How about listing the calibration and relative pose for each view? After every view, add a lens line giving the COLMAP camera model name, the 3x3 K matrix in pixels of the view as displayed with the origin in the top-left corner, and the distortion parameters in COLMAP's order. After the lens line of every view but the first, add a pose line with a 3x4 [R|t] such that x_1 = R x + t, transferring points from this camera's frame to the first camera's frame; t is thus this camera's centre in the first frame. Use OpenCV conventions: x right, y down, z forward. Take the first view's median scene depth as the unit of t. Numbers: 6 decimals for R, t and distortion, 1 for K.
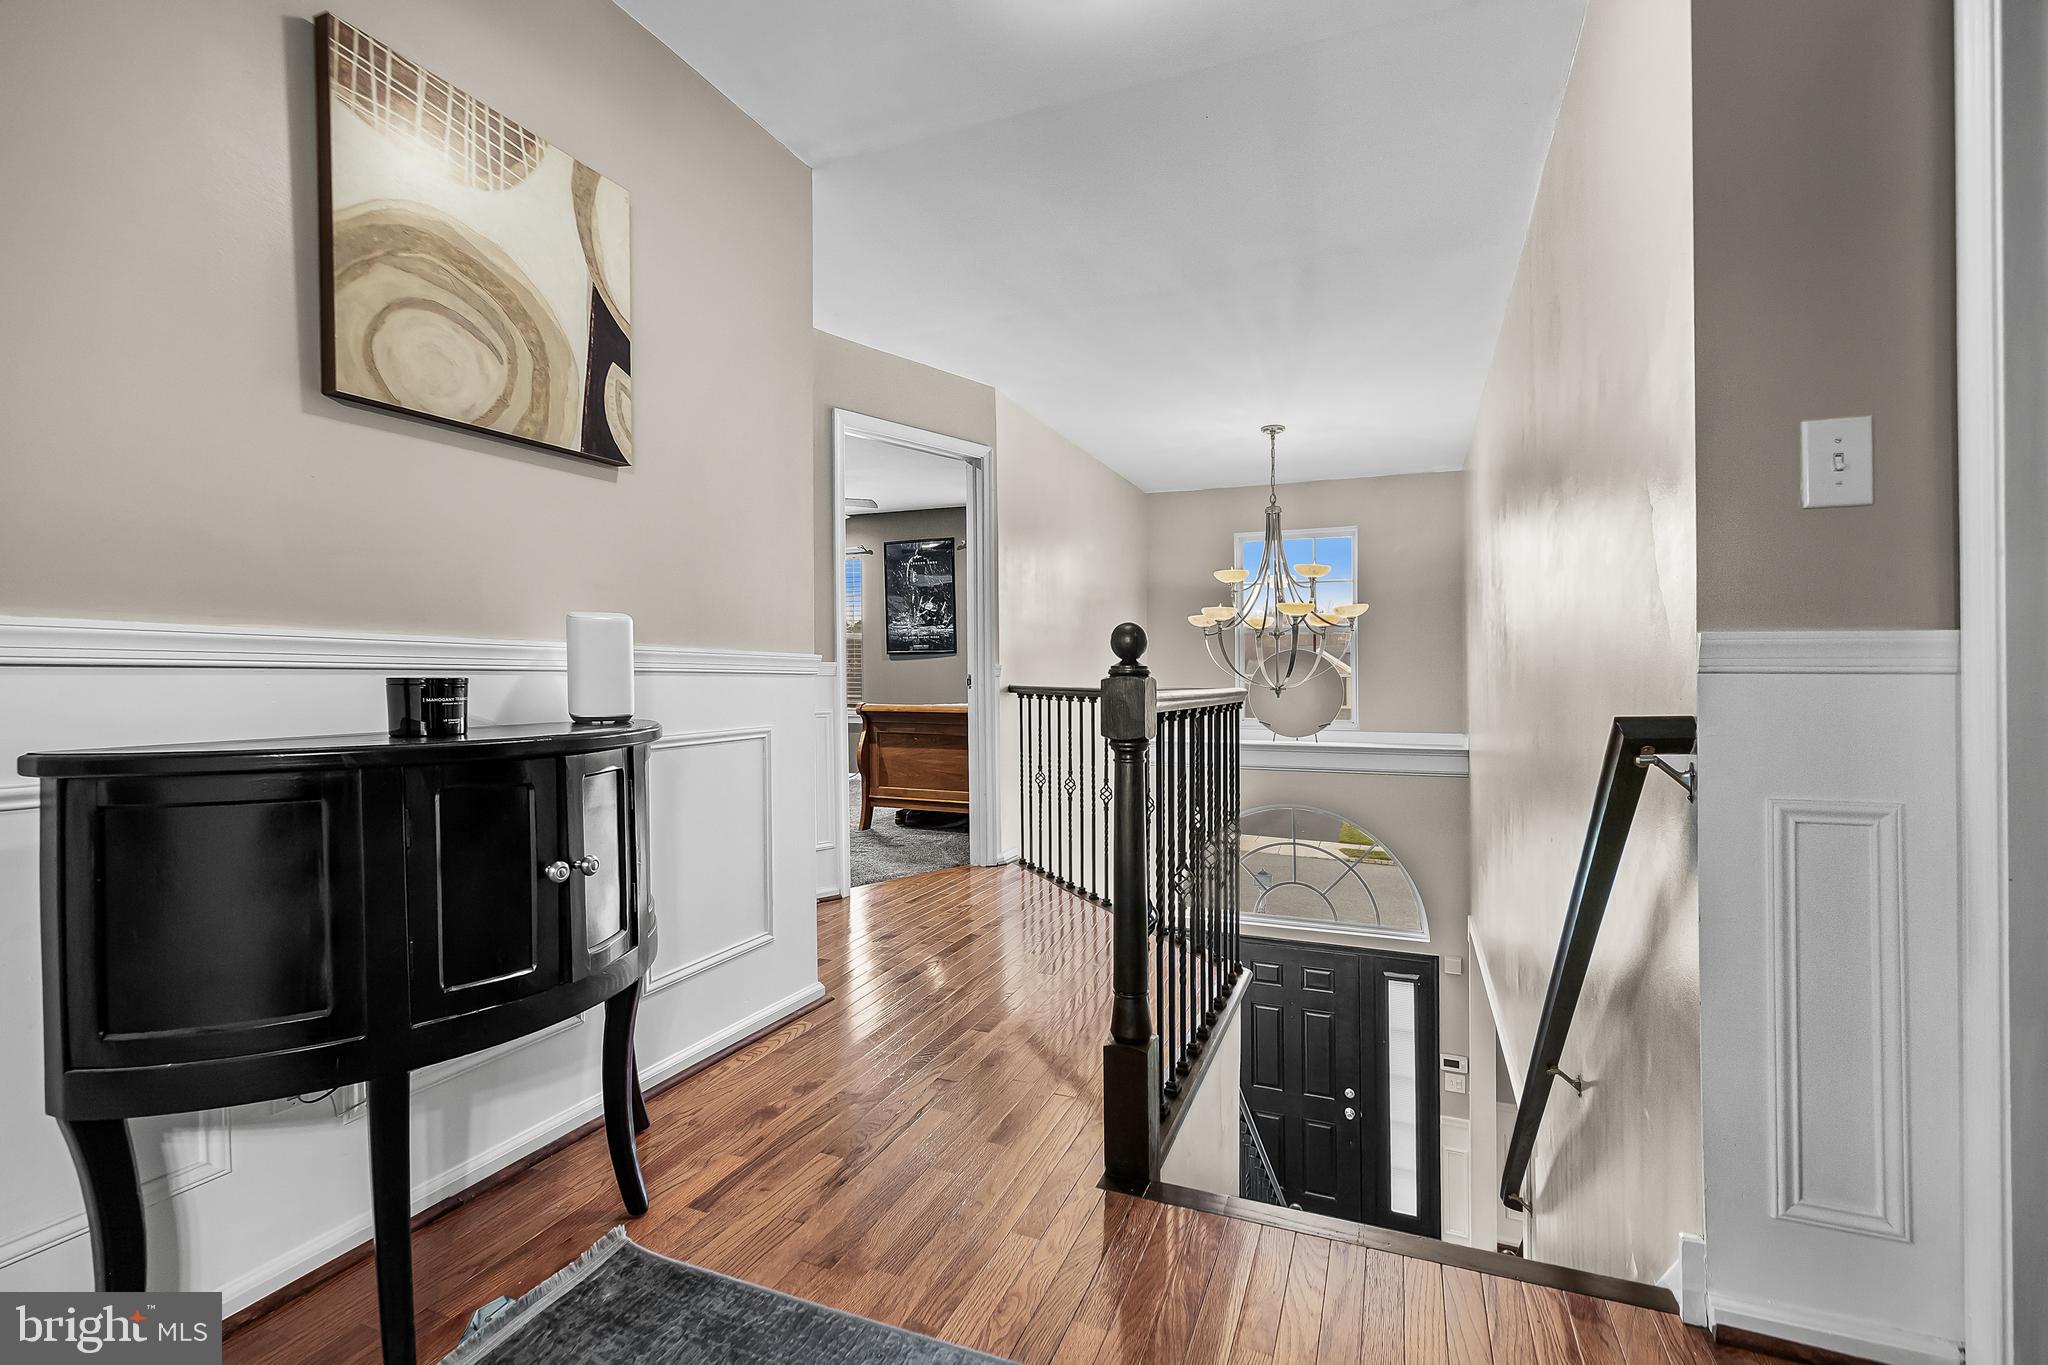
lens RADIAL K [[908.0, 0, 1010.0], [0, 908.0, 676.4], [0, 0, 1]] dist [-0.013558, 0.000341]
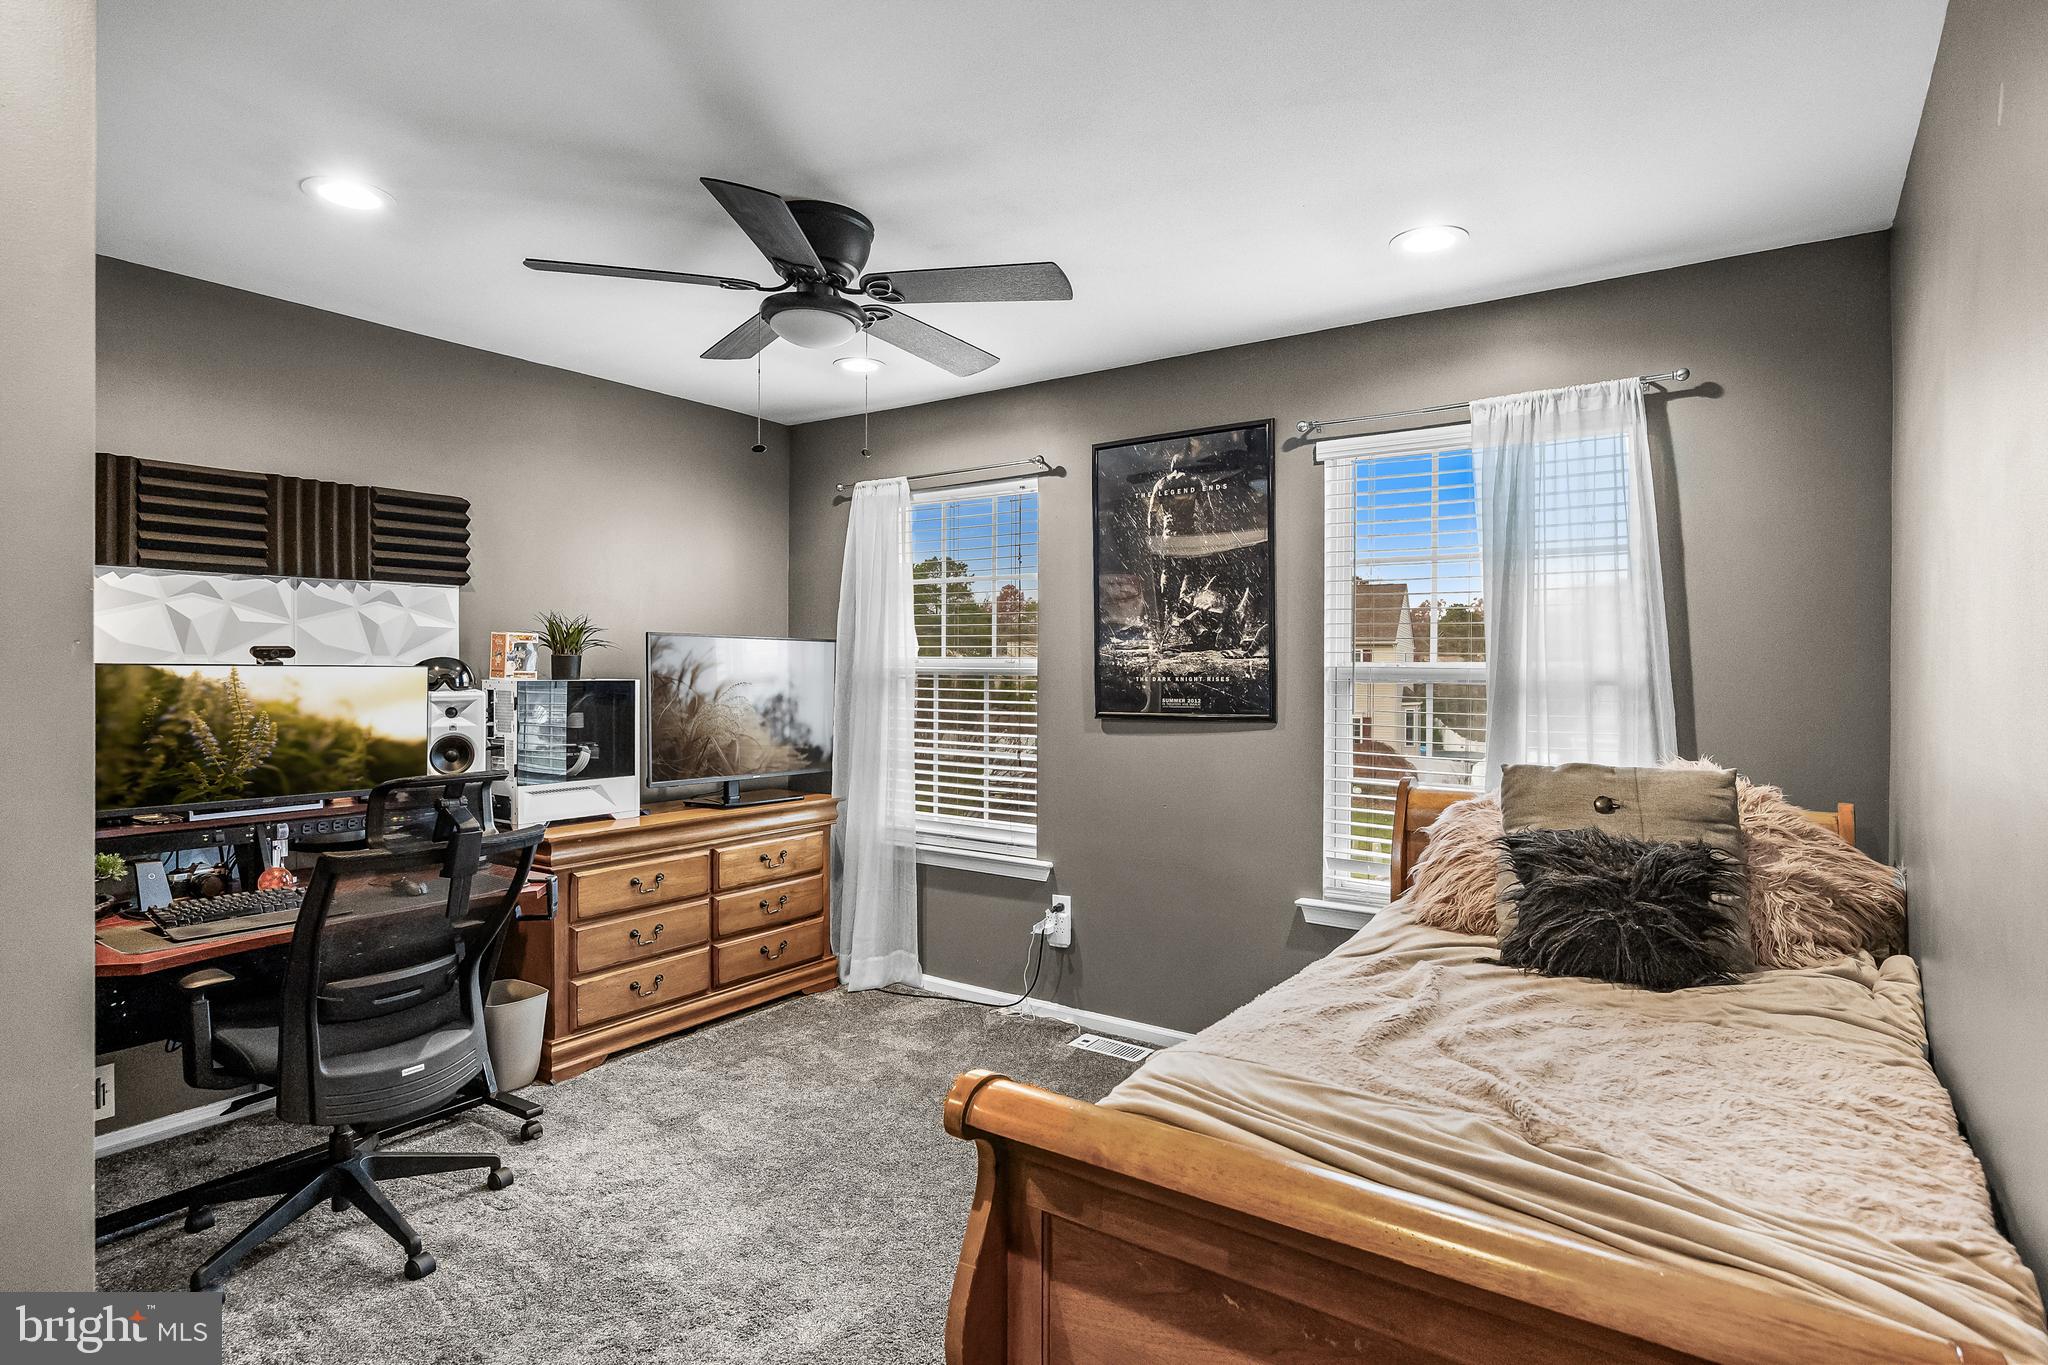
lens RADIAL K [[1051.7, 0, 1023.9], [0, 1051.7, 683.8], [0, 0, 1]] dist [-0.005204, -0.001813]
pose [[0.979287, 0.014169, -0.201979, -0.072912], [-0.013215, 0.999894, 0.006069, -0.042960], [0.202044, -0.003274, 0.979371, 0.538950]]
